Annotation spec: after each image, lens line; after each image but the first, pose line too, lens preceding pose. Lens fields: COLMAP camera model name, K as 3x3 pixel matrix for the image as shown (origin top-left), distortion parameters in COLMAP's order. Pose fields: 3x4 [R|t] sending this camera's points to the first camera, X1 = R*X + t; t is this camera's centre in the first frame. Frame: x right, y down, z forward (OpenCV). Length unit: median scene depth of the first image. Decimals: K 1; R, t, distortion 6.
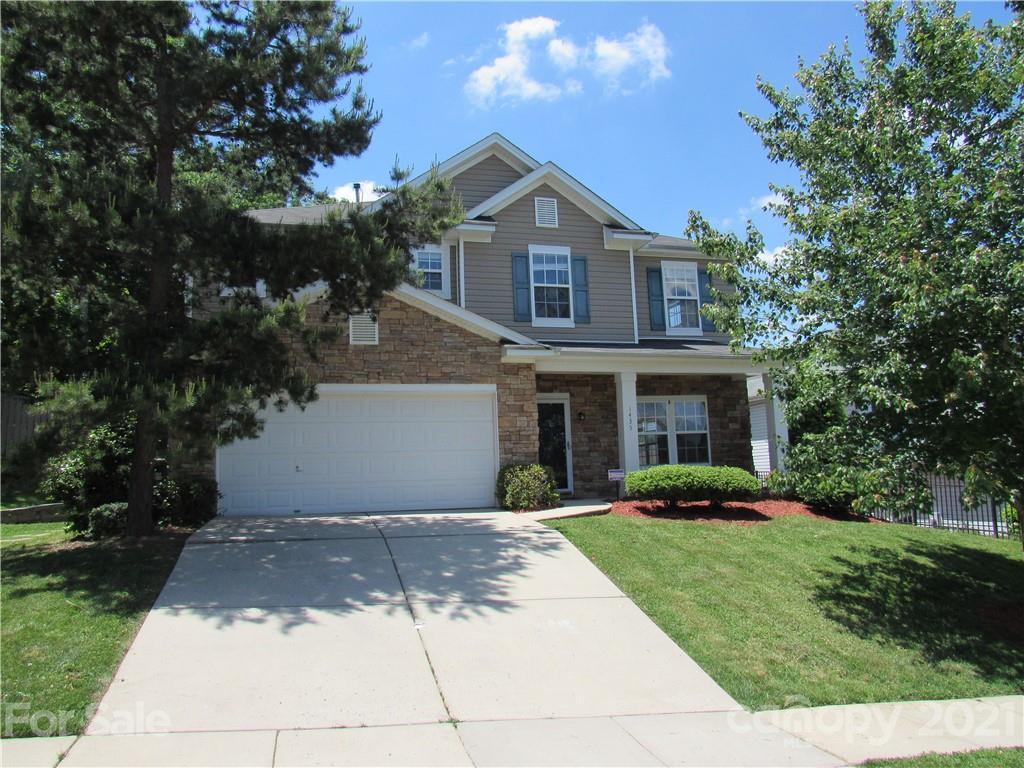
lens RADIAL K [[726.9, 0, 518.0], [0, 726.9, 394.1], [0, 0, 1]] dist [-0.044287, 0.021122]
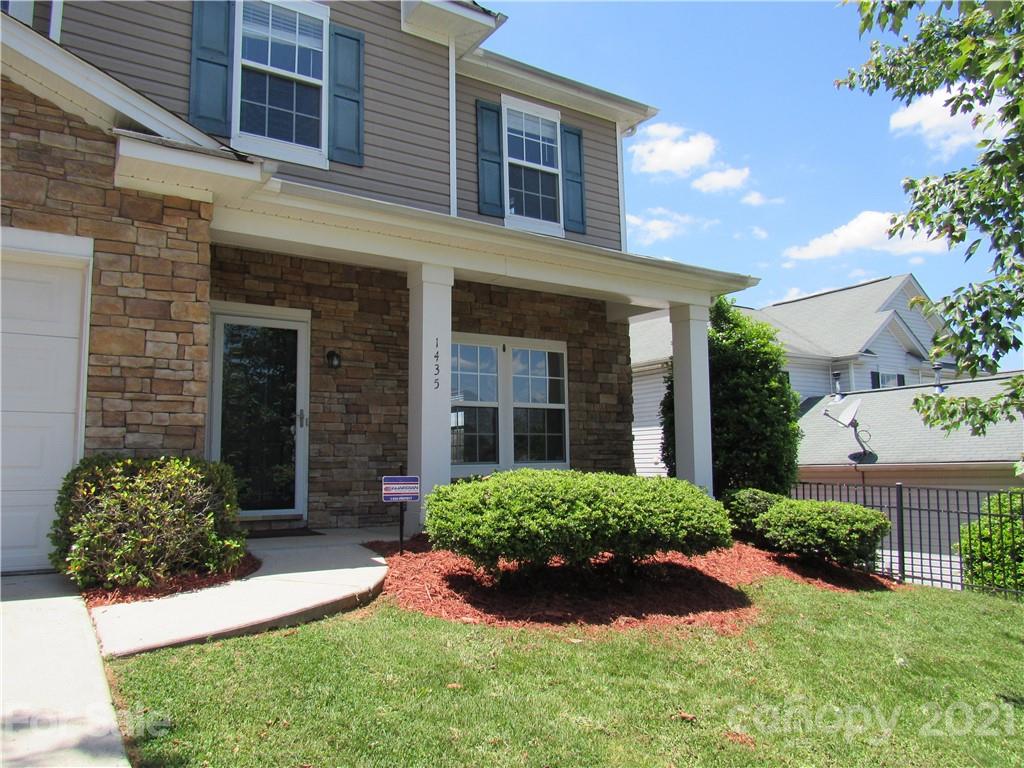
lens RADIAL K [[726.9, 0, 512.9], [0, 726.9, 392.3], [0, 0, 1]] dist [-0.044287, 0.021122]
pose [[0.955959, 0.053864, 0.288516, 0.065074], [-0.056774, 0.998386, 0.001719, 0.045593], [-0.287958, -0.018023, 0.957473, 0.511410]]
